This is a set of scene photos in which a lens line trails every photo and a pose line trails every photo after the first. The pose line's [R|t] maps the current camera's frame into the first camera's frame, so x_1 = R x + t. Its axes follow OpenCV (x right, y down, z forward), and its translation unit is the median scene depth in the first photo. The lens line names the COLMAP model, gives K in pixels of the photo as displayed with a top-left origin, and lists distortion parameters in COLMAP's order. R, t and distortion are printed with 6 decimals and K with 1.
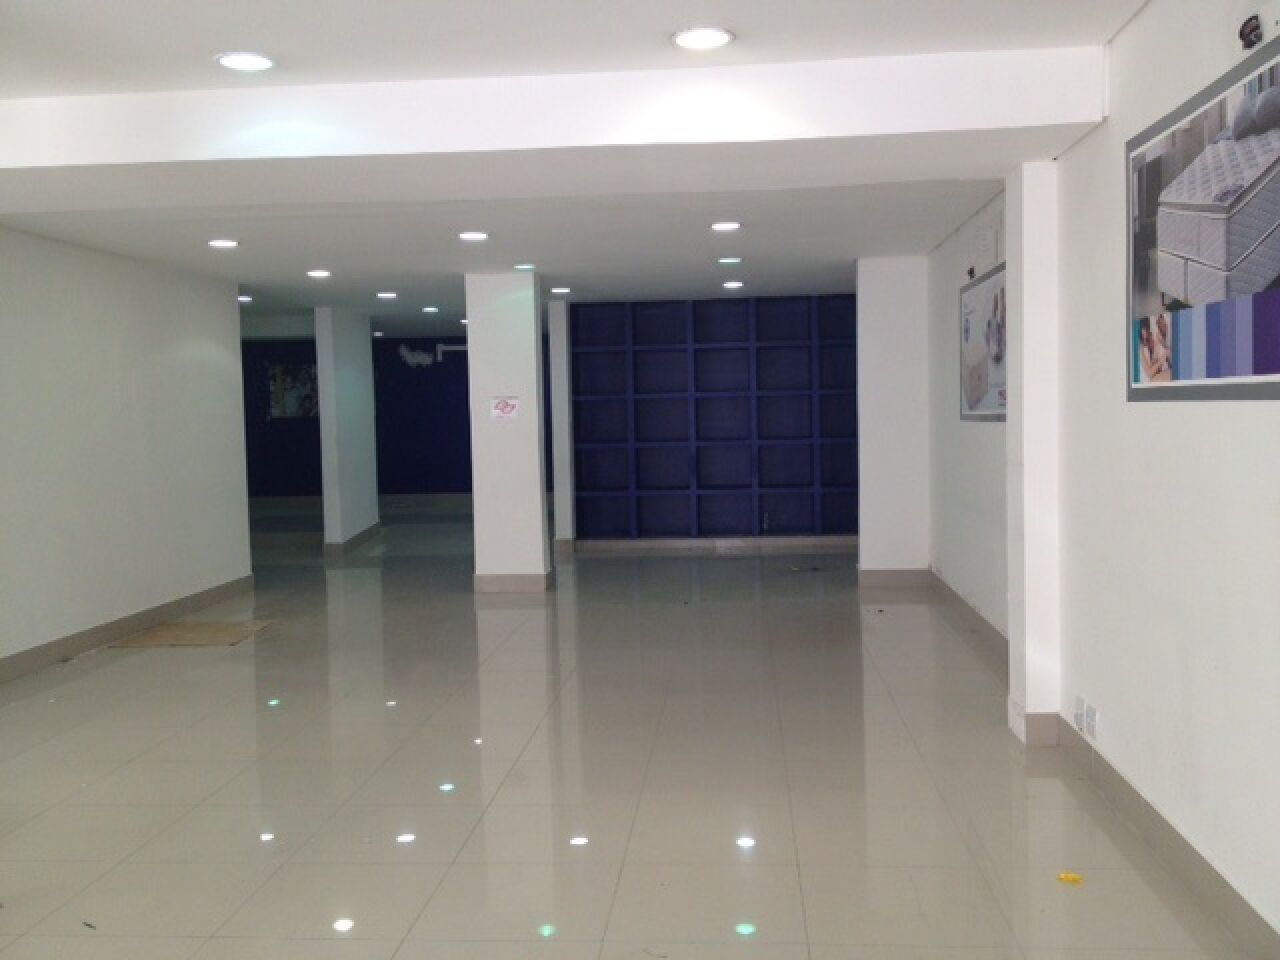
lens RADIAL K [[1204.0, 0, 645.4], [0, 1204.0, 482.5], [0, 0, 1]] dist [0.077575, 0.000000]
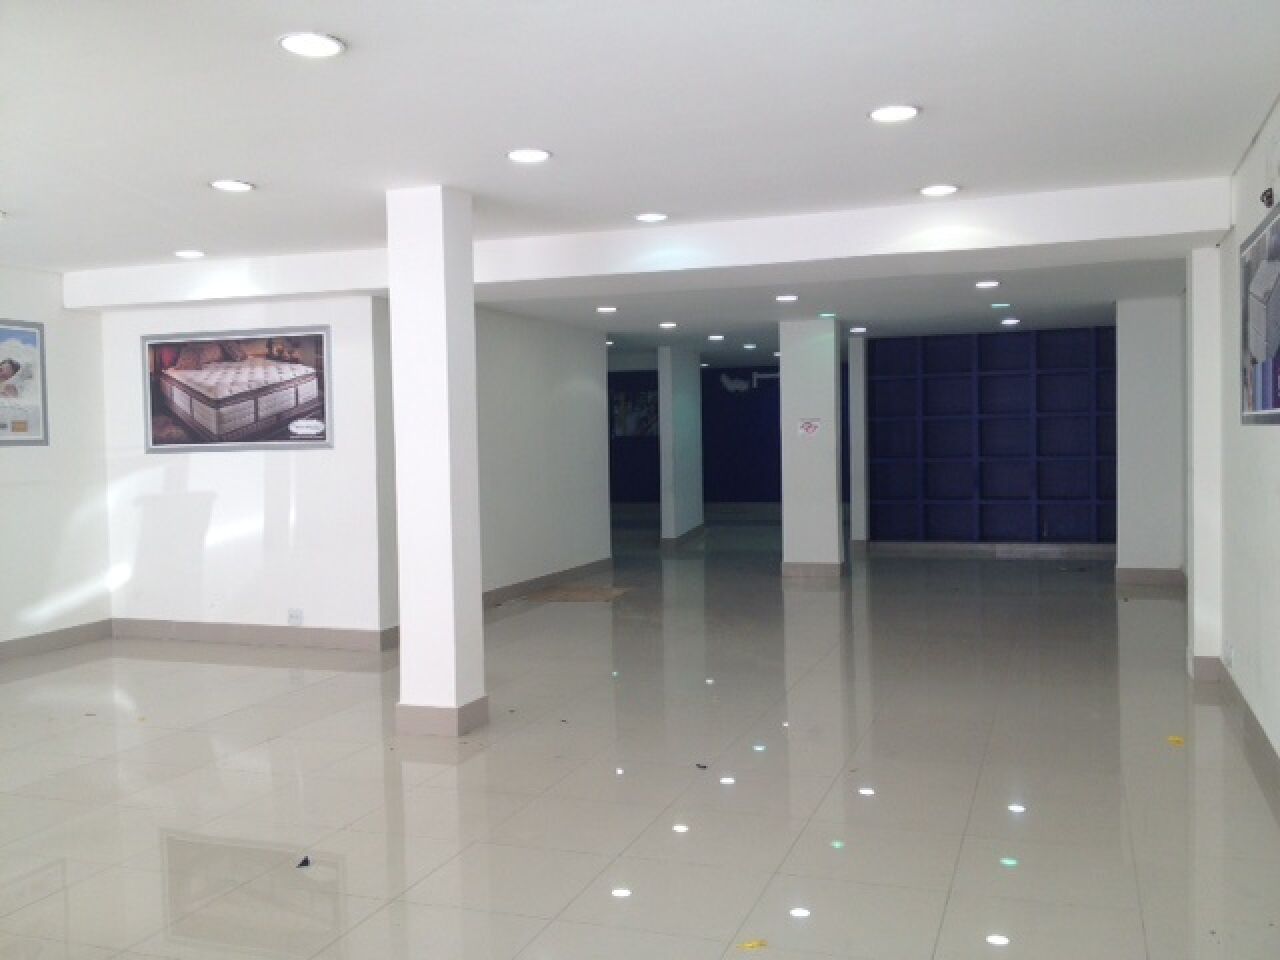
lens RADIAL K [[1204.0, 0, 648.3], [0, 1204.0, 492.6], [0, 0, 1]] dist [0.077575, 0.000000]
pose [[0.968197, 0.015517, -0.249709, 0.028547], [-0.017575, 0.999827, -0.006014, 0.012333], [0.249573, 0.010211, 0.968302, -0.200118]]
